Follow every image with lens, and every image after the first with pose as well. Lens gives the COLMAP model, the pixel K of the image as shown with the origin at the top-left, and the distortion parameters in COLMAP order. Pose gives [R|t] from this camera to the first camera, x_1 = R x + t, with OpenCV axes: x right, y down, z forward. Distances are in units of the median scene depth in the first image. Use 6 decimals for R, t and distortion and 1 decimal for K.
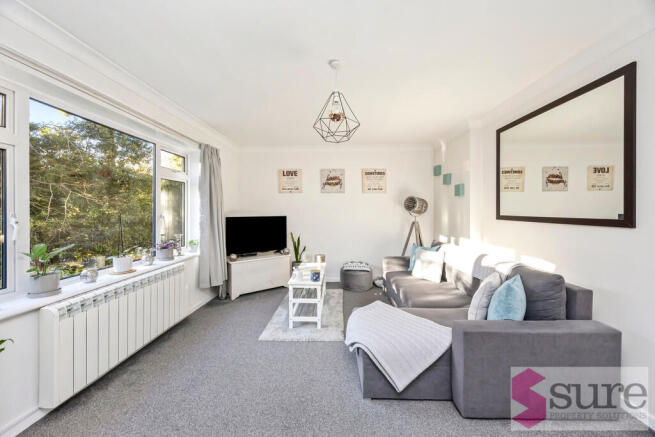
lens RADIAL K [[251.5, 0, 324.3], [0, 251.5, 214.9], [0, 0, 1]] dist [-0.000141, -0.000420]
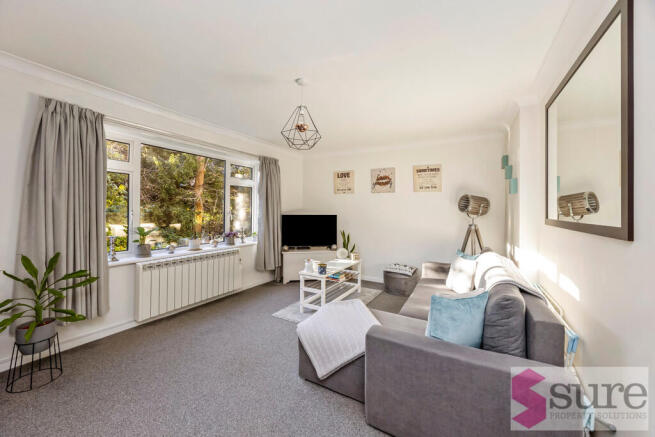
lens RADIAL K [[251.5, 0, 325.0], [0, 251.5, 214.1], [0, 0, 1]] dist [-0.000141, -0.000420]
pose [[0.884367, 0.017582, -0.466461, 0.315853], [-0.018664, 0.999823, 0.002301, -0.000856], [0.466419, 0.006671, 0.884539, 0.021724]]
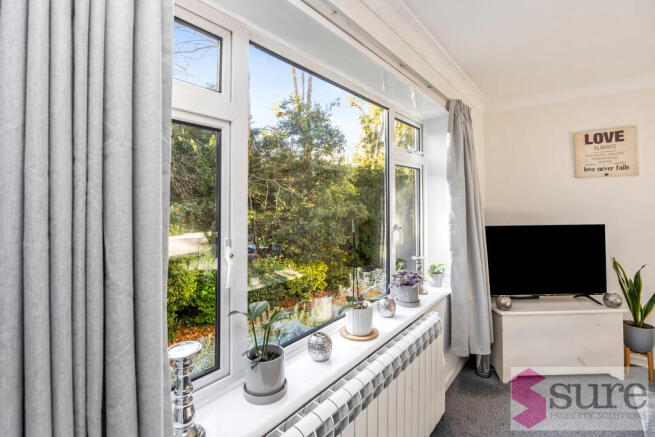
lens RADIAL K [[303.3, 0, 322.4], [0, 303.3, 193.8], [0, 0, 1]] dist [-0.022511, -0.000134]
pose [[0.799237, -0.020918, -0.600652, -0.247131], [-0.002784, 0.999255, -0.038504, -0.031805], [0.601010, 0.032446, 0.798583, 0.218417]]
